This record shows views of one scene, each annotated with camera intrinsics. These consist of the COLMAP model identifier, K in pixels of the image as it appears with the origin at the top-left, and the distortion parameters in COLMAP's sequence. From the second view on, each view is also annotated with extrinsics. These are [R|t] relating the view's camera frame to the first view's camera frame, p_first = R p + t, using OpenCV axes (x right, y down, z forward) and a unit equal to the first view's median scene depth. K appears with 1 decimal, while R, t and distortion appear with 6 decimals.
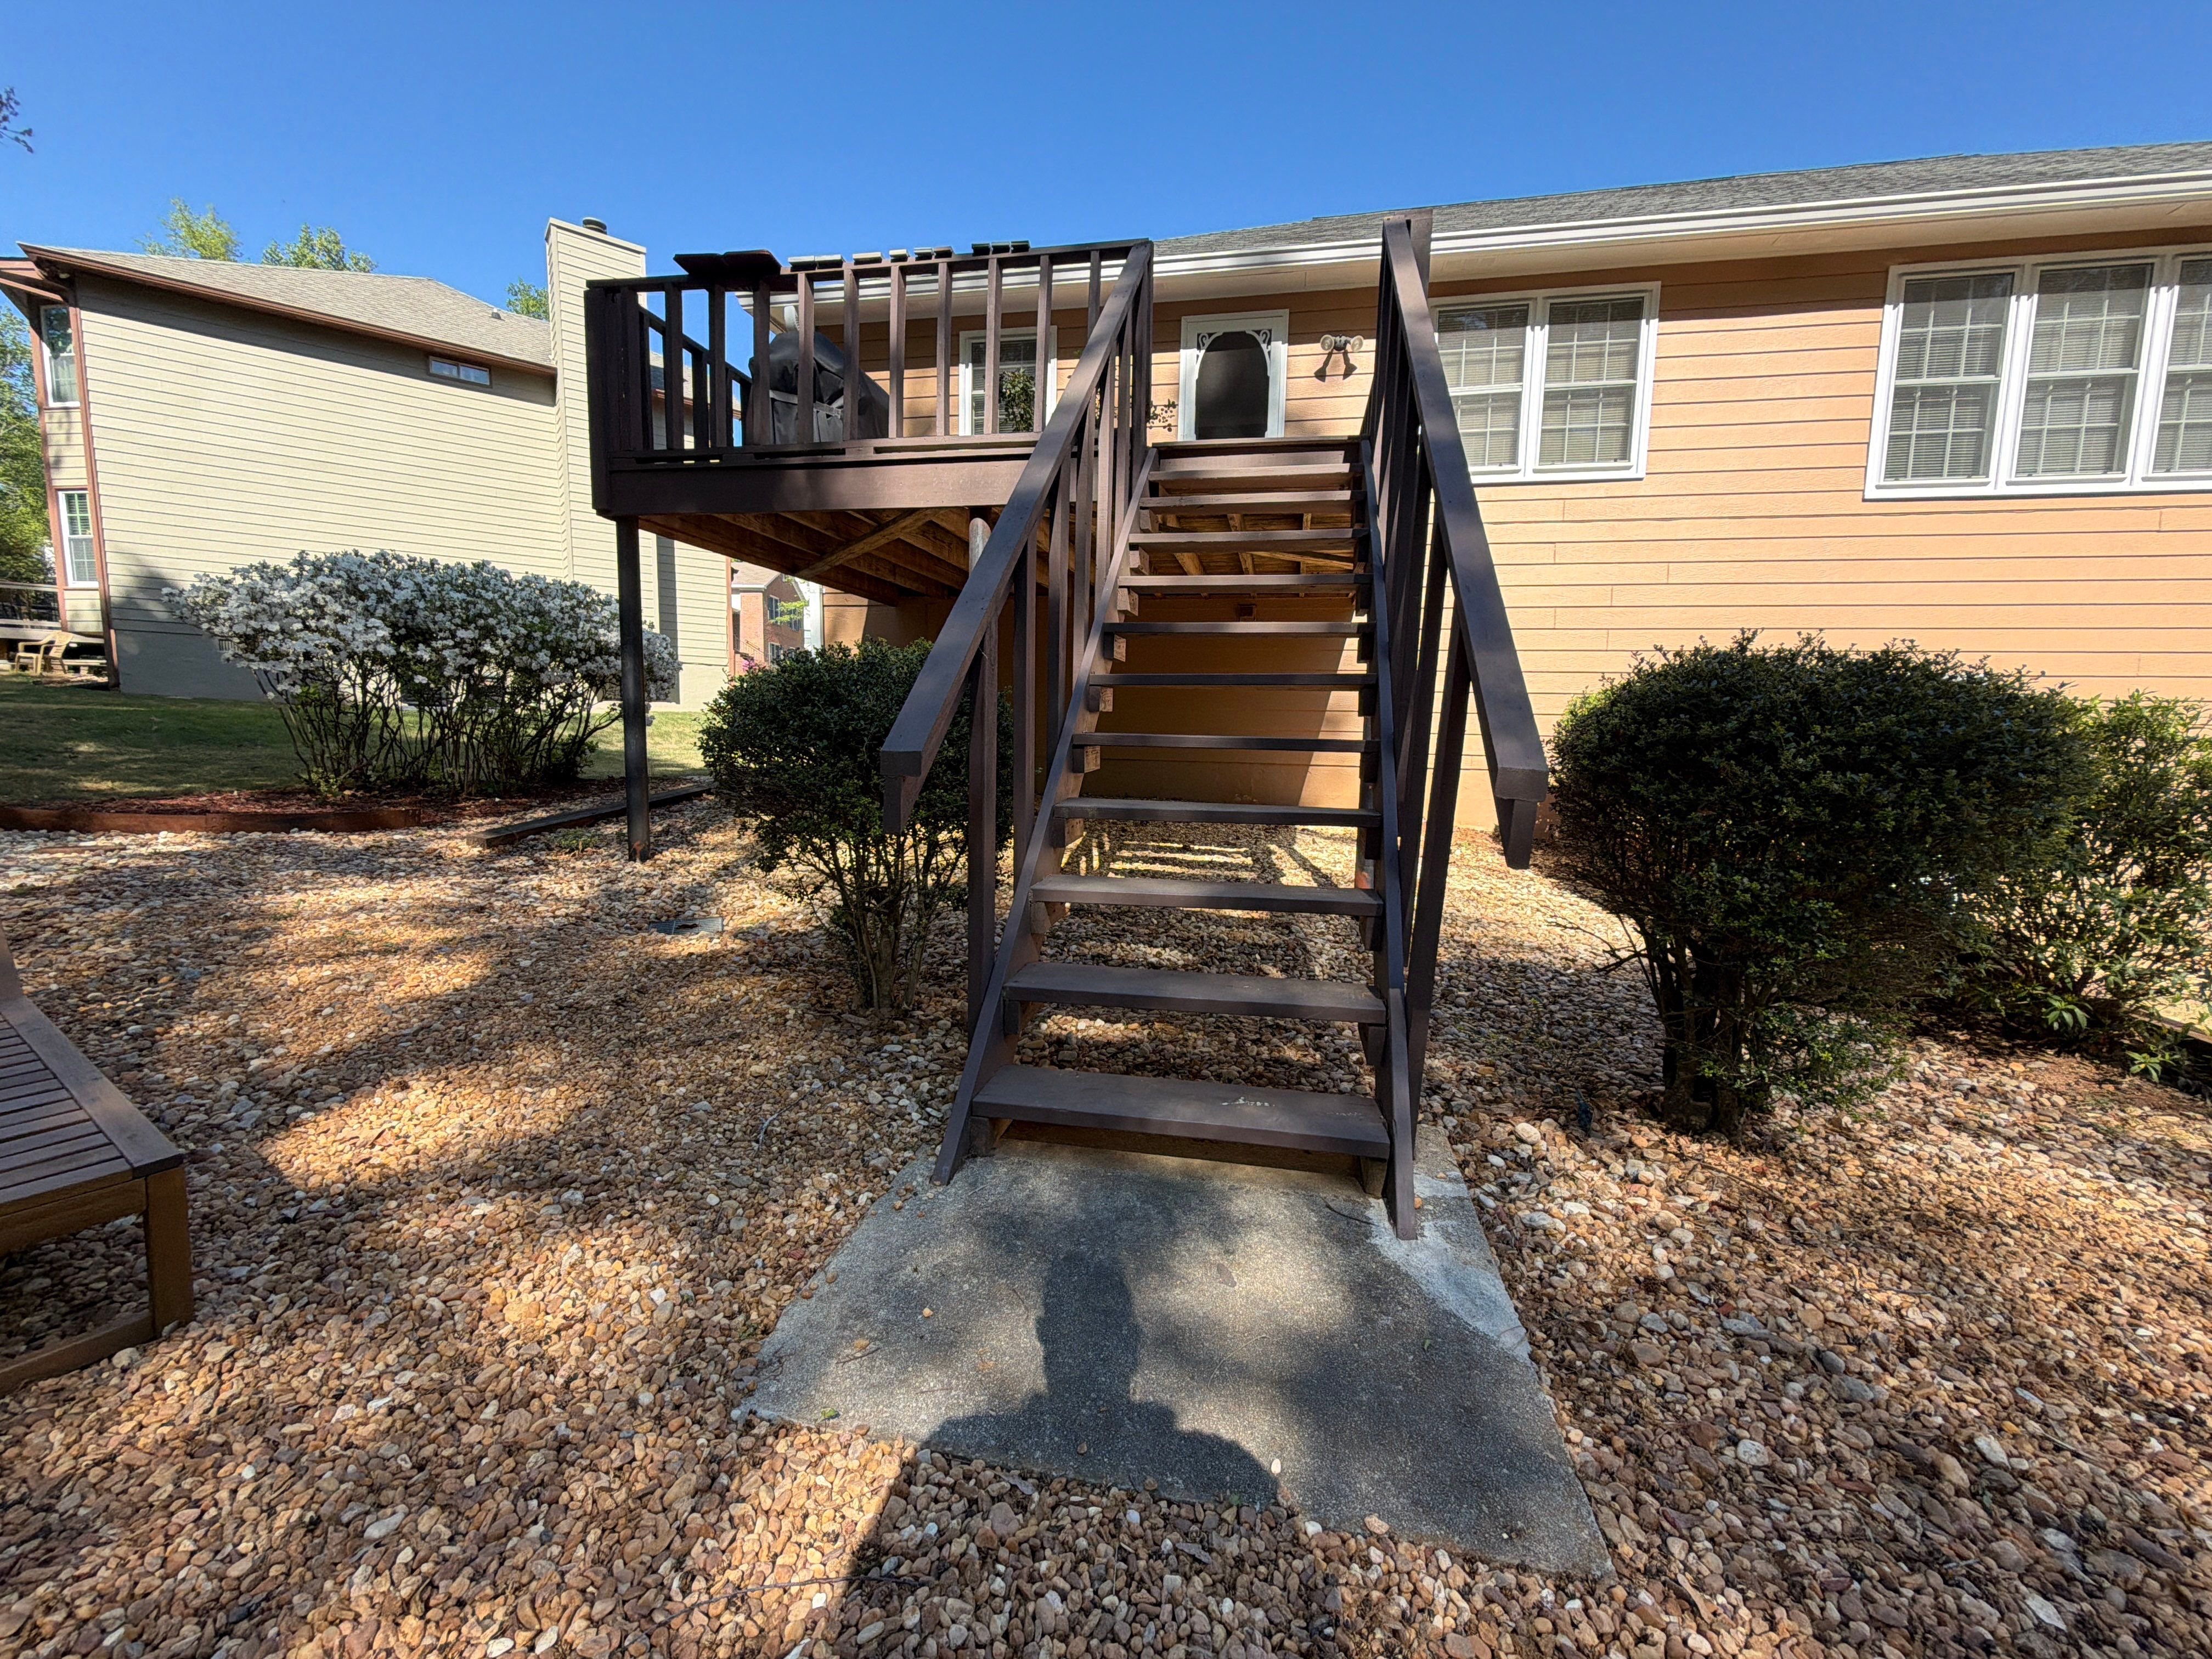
lens RADIAL K [[879.7, 0, 1106.0], [0, 879.7, 829.5], [0, 0, 1]] dist [0.003024, 0.000111]
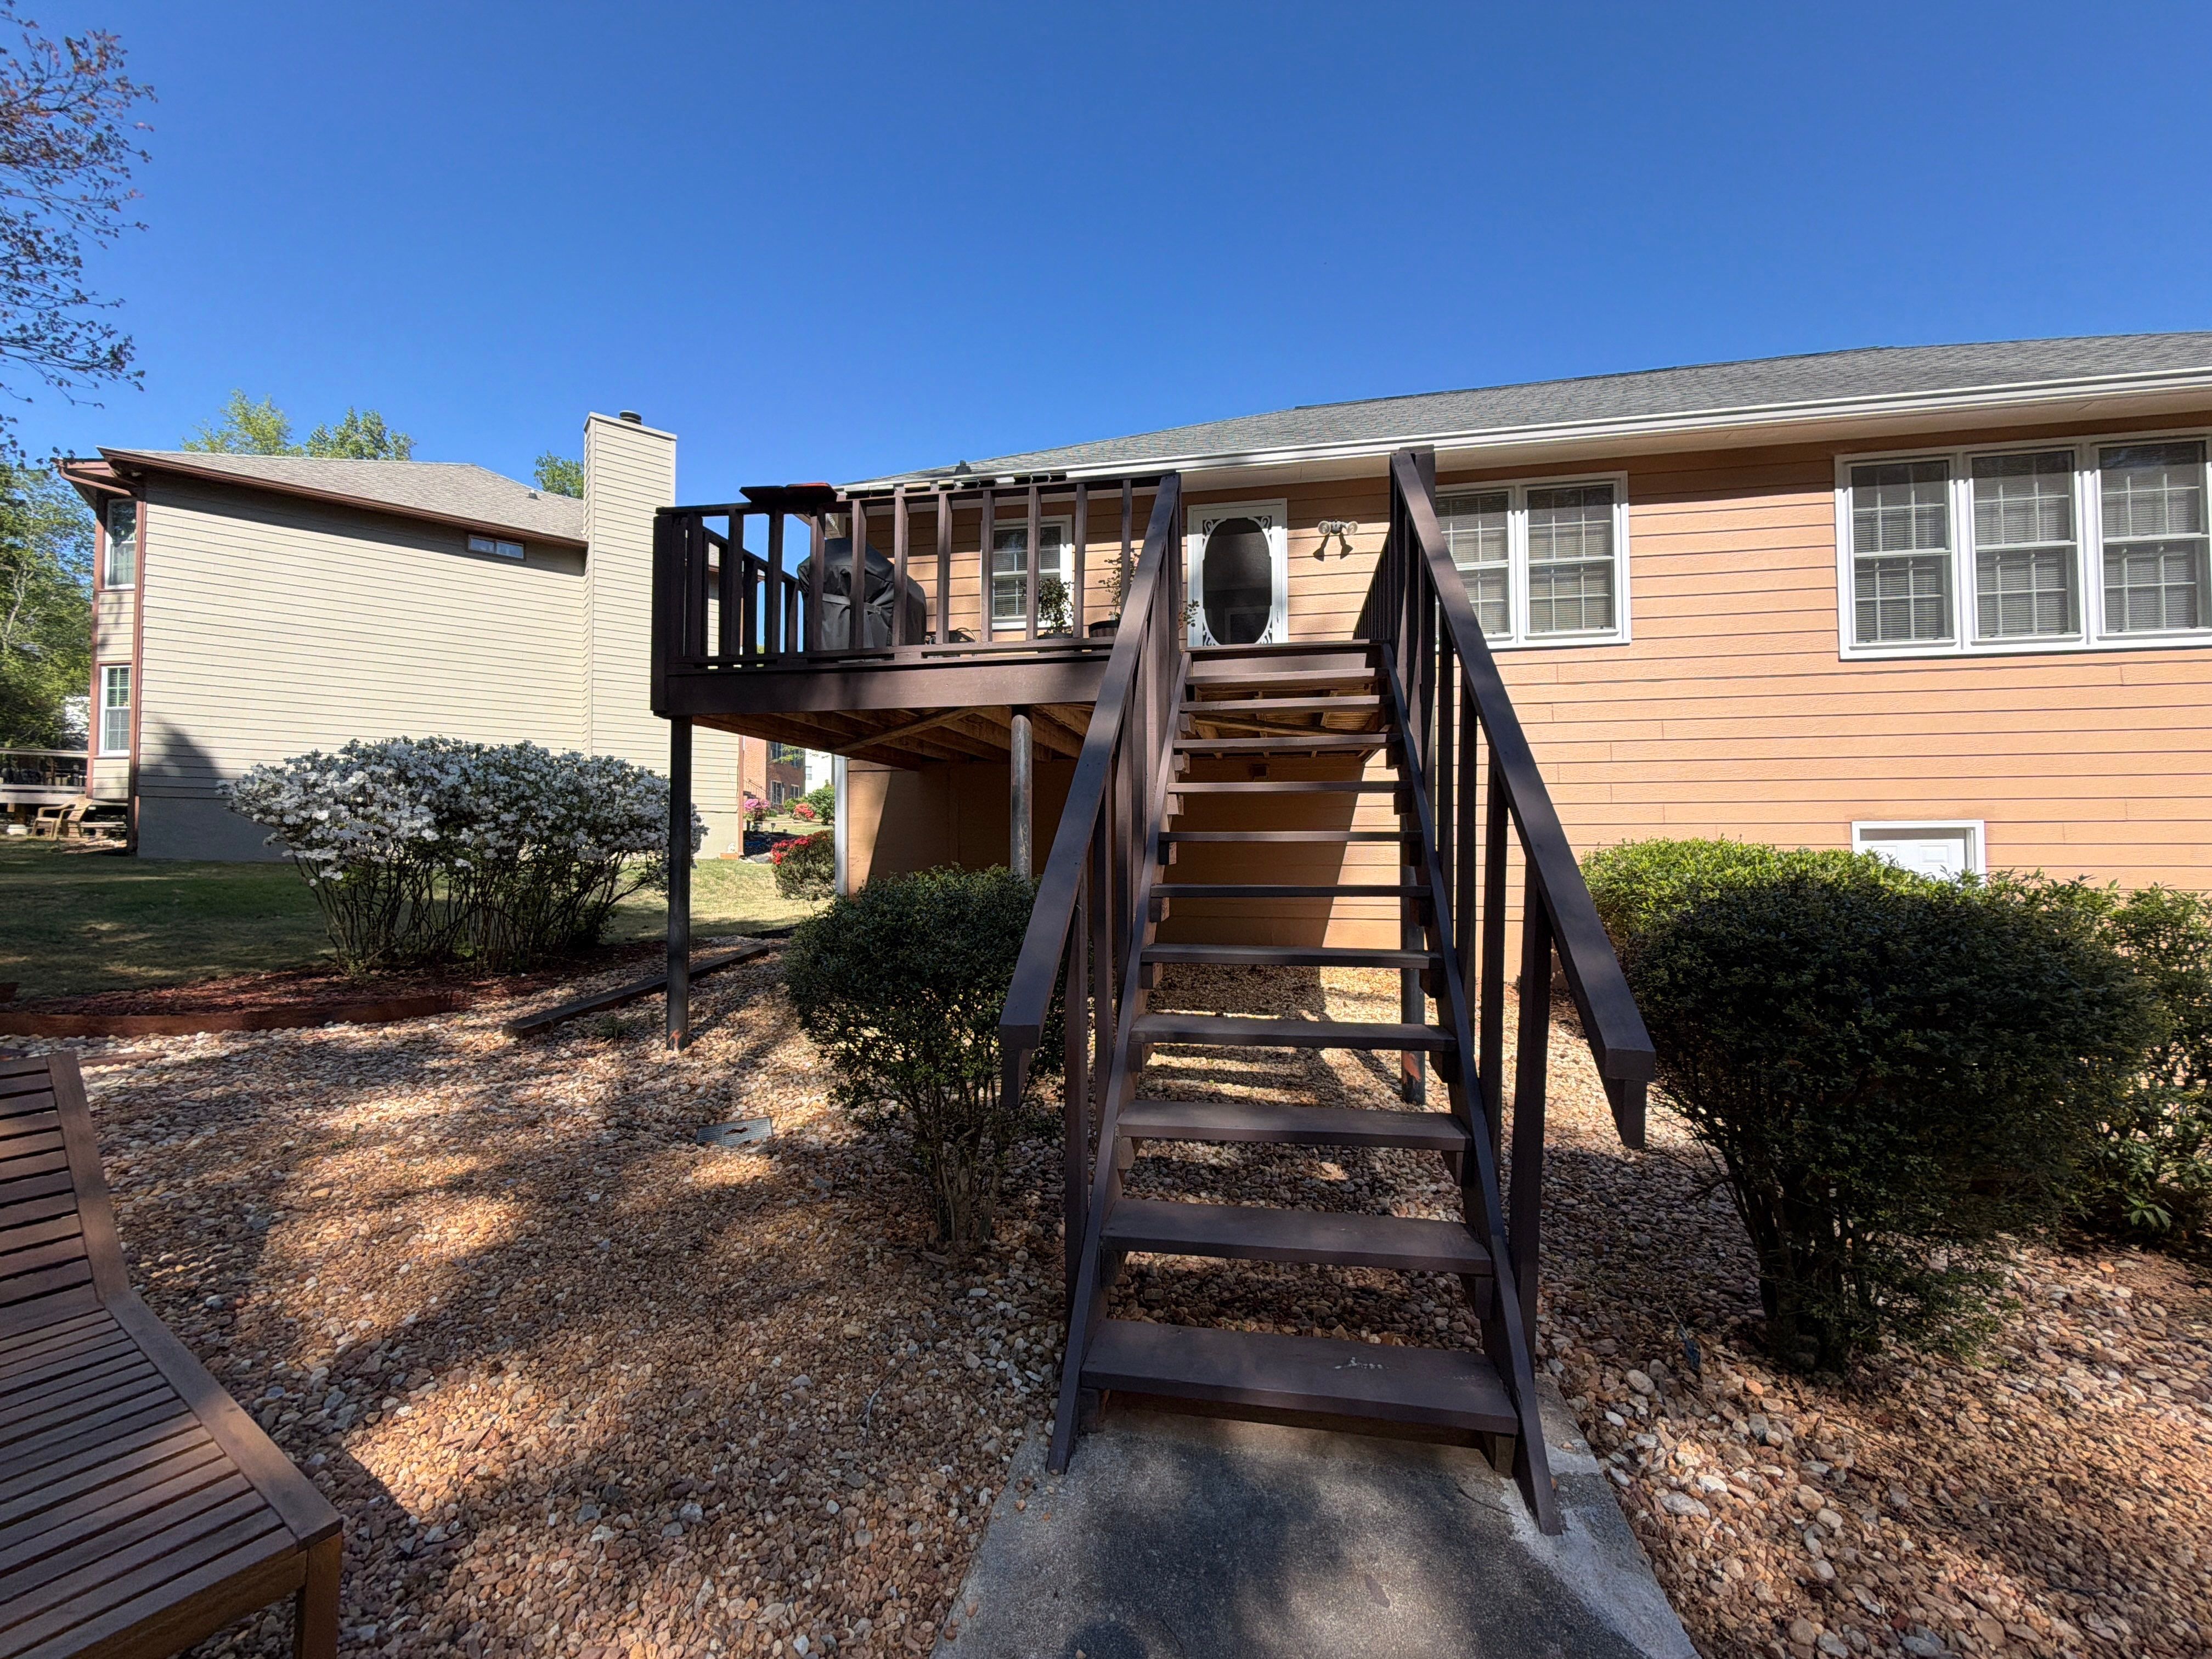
lens RADIAL K [[879.7, 0, 1106.0], [0, 879.7, 829.5], [0, 0, 1]] dist [0.003024, 0.000111]
pose [[0.999734, -0.021729, 0.007733, -0.066421], [0.022593, 0.990042, -0.138949, -0.085541], [-0.004637, 0.139086, 0.990269, -0.032070]]
